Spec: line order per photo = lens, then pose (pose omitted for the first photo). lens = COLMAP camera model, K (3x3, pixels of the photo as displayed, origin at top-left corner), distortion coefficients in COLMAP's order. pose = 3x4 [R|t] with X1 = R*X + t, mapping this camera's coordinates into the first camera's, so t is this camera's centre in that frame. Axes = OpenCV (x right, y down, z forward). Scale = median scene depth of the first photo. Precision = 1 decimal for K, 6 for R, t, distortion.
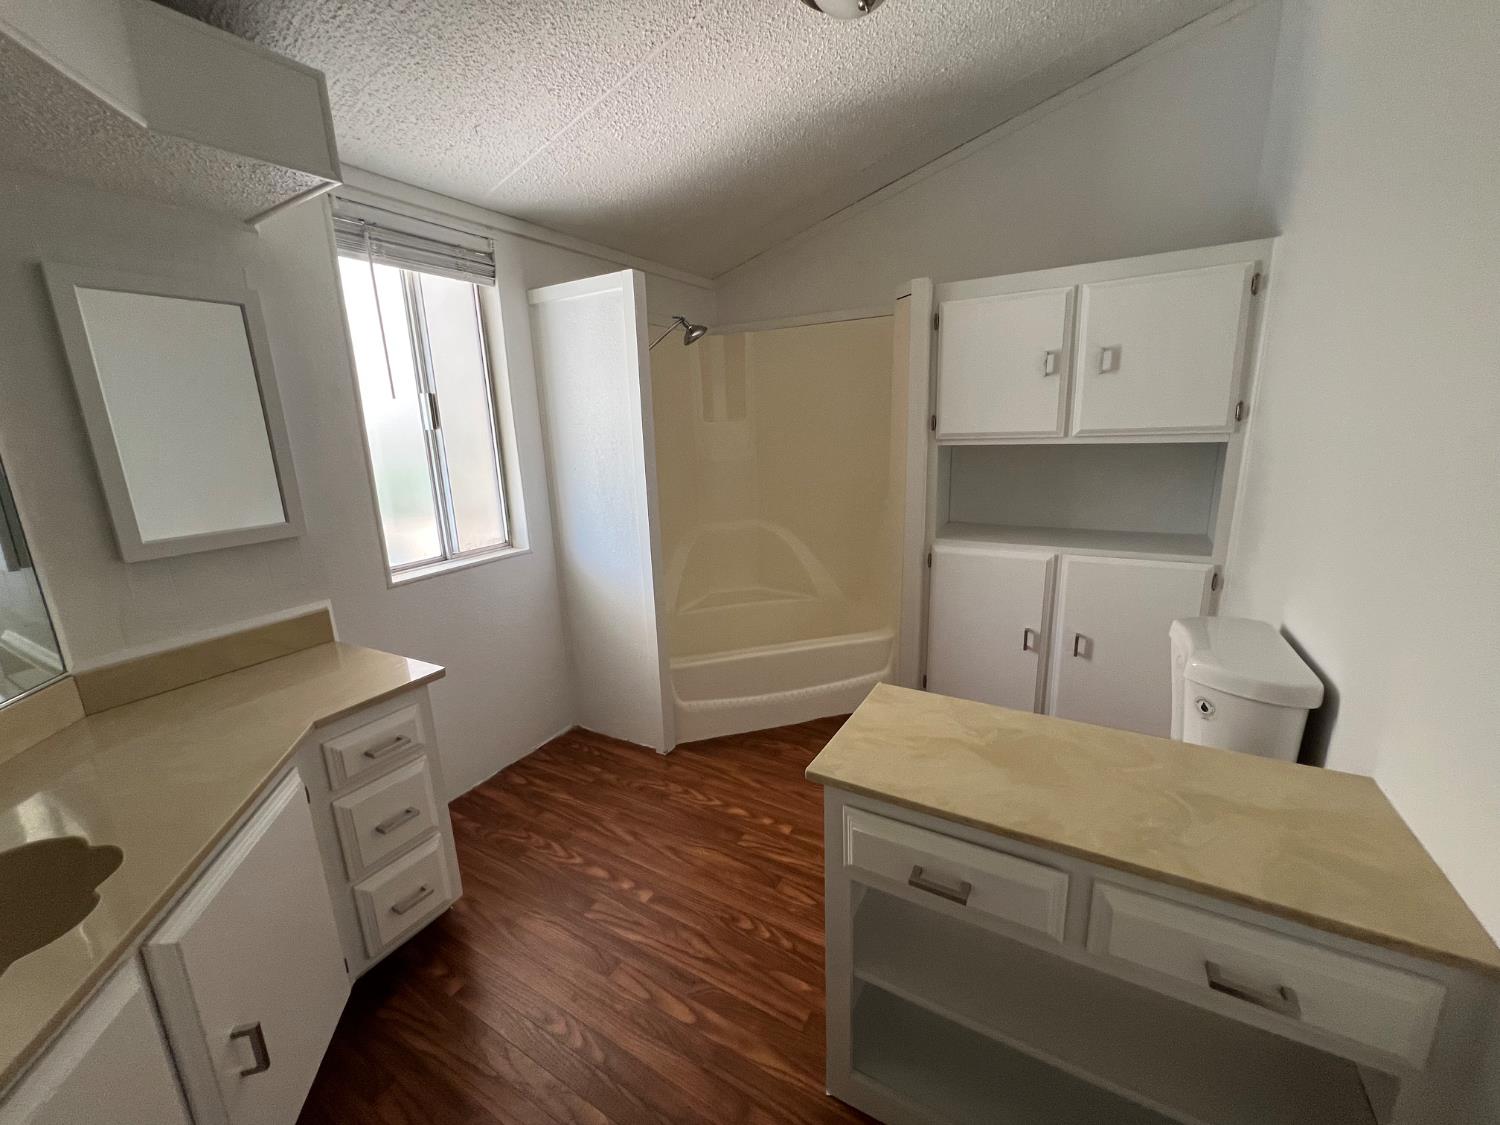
lens RADIAL K [[601.5, 0, 749.4], [0, 601.5, 560.1], [0, 0, 1]] dist [-0.001631, 0.000853]
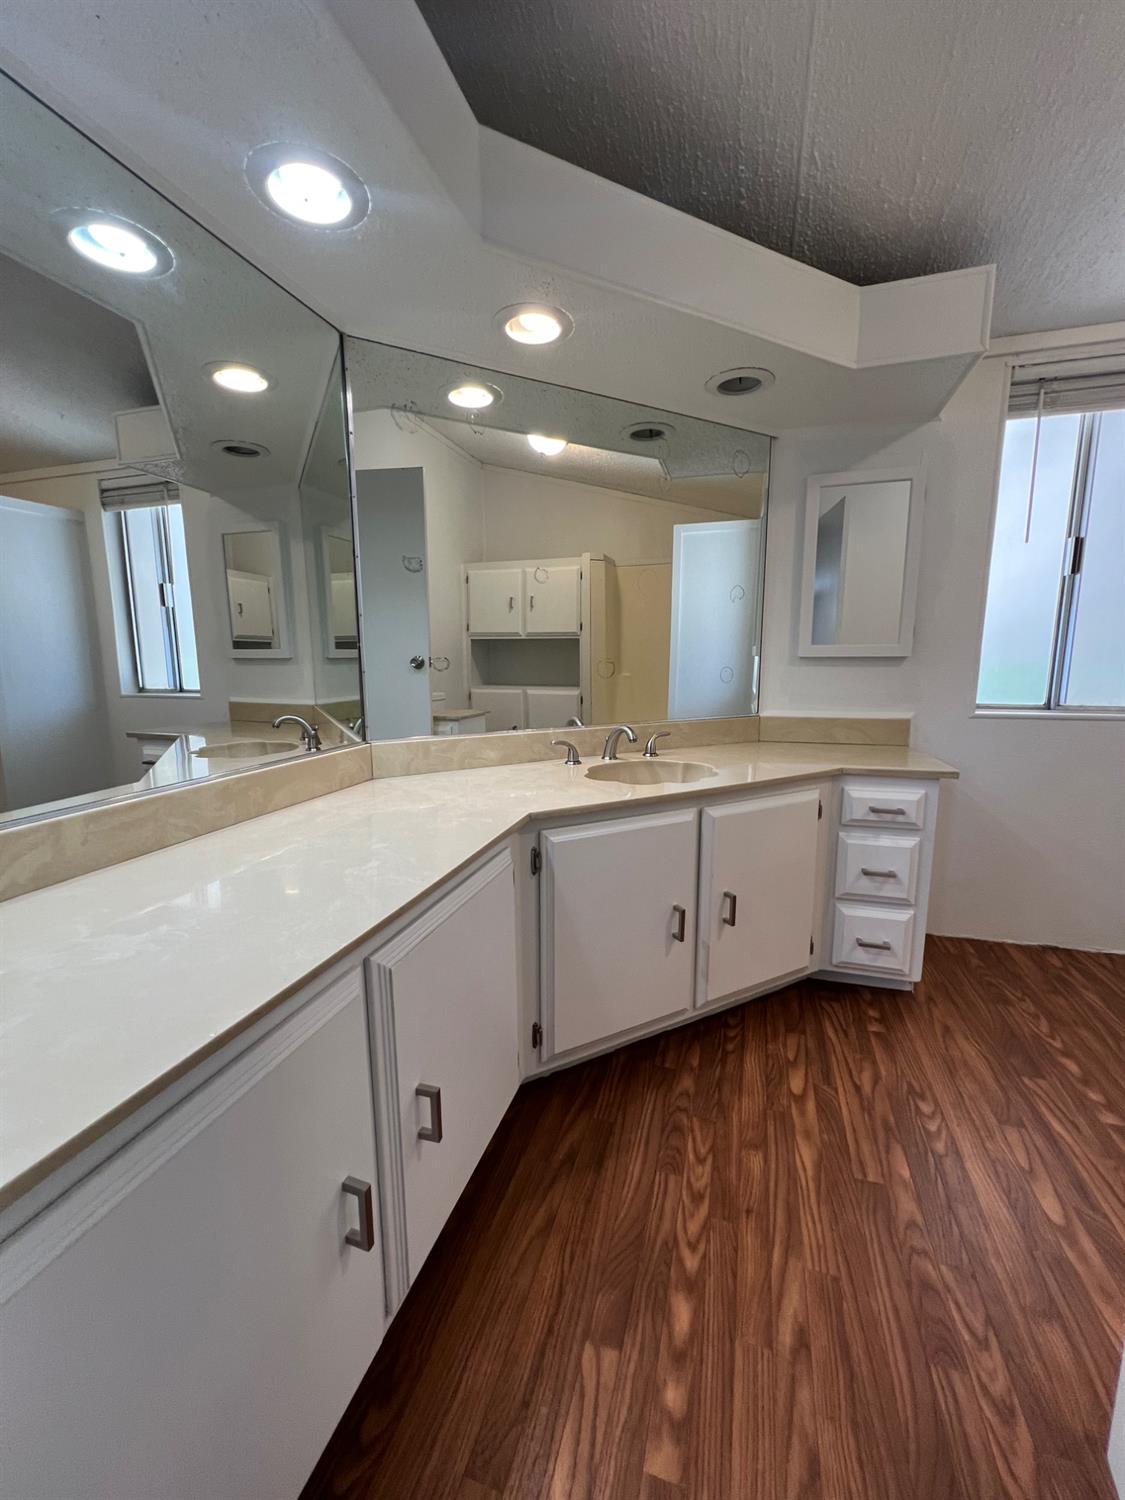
lens RADIAL K [[601.5, 0, 565.3], [0, 601.5, 750.6], [0, 0, 1]] dist [-0.001631, 0.000853]
pose [[0.233325, 0.183106, -0.955004, 0.319806], [-0.220474, 0.966496, 0.131444, 0.135852], [0.947075, 0.179884, 0.265877, 0.014259]]
